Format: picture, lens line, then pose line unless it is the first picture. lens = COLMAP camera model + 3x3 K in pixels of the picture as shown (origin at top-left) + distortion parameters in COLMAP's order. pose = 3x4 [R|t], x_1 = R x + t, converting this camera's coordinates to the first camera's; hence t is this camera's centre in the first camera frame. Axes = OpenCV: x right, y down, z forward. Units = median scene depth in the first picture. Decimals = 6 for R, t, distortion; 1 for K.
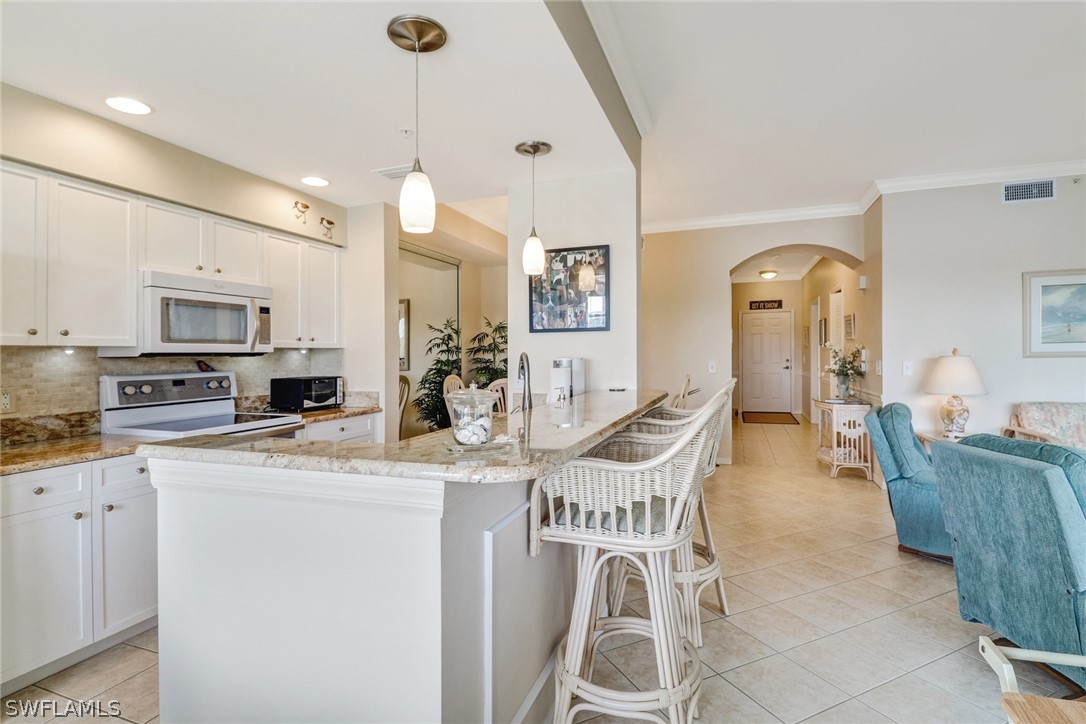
lens RADIAL K [[533.8, 0, 542.4], [0, 533.8, 339.9], [0, 0, 1]] dist [0.018897, -0.023881]
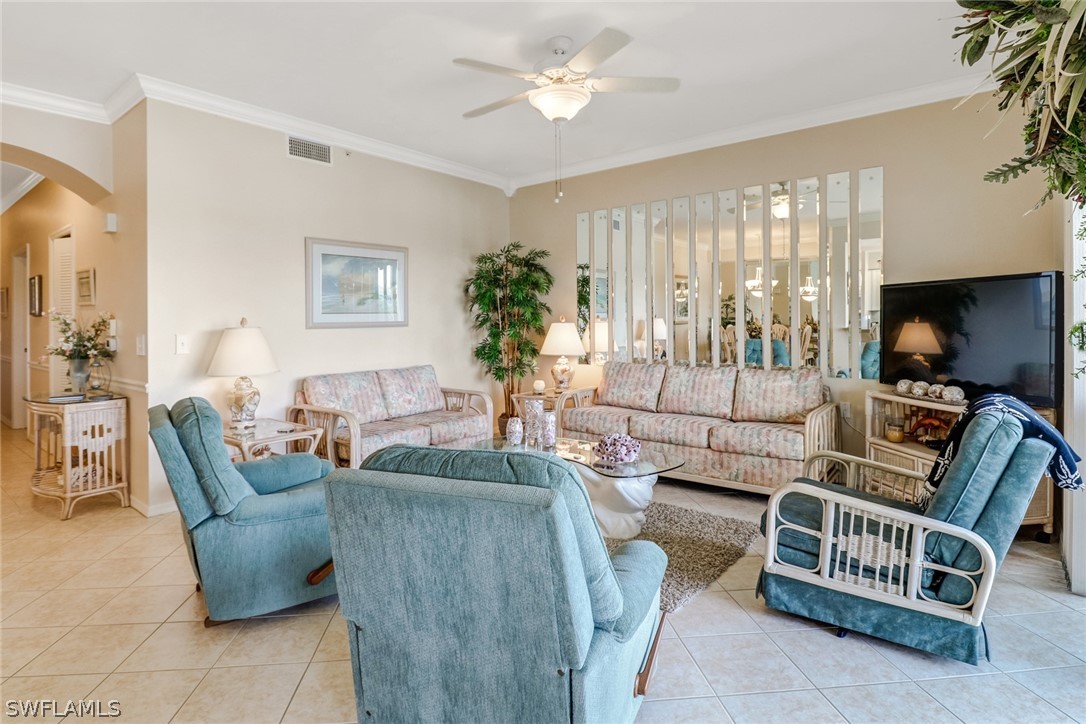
lens RADIAL K [[517.1, 0, 530.3], [0, 517.1, 337.8], [0, 0, 1]] dist [0.000952, -0.013391]
pose [[0.297020, -0.020926, 0.954642, 0.170781], [-0.019138, 0.999429, 0.027862, 0.017433], [-0.954679, -0.026546, 0.296450, 0.391877]]
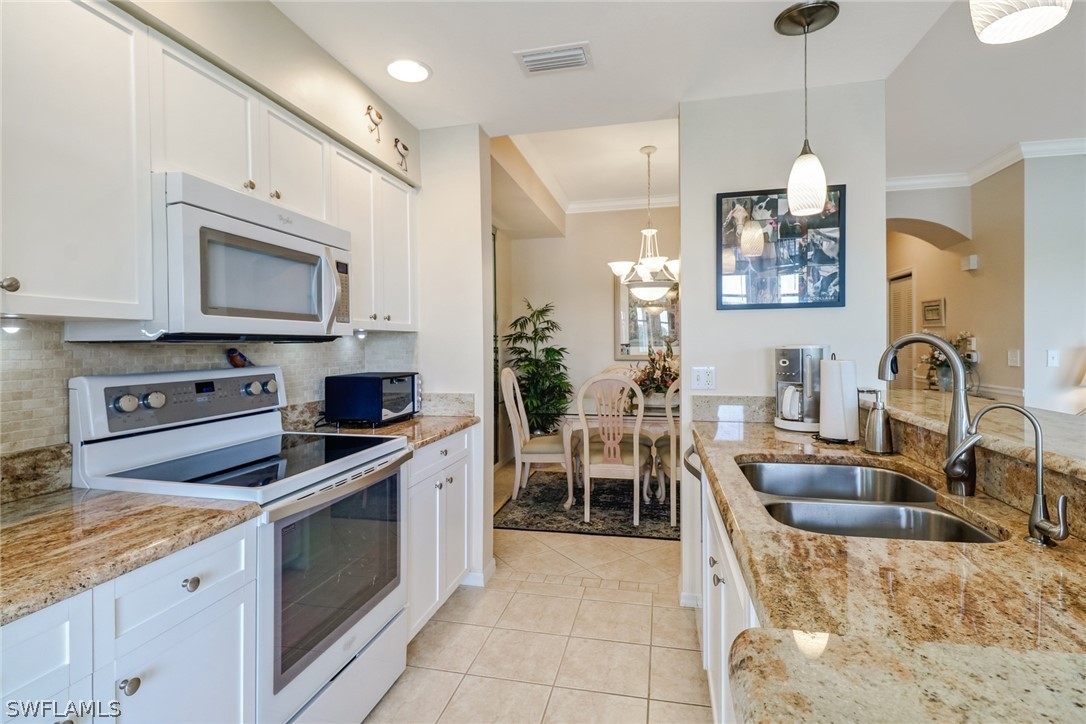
lens RADIAL K [[517.1, 0, 530.3], [0, 517.1, 337.8], [0, 0, 1]] dist [0.000952, -0.013391]
pose [[0.992451, 0.003271, 0.122601, -0.336694], [-0.004847, 0.999909, 0.012563, 0.015392], [-0.122549, -0.013063, 0.992377, 0.341624]]
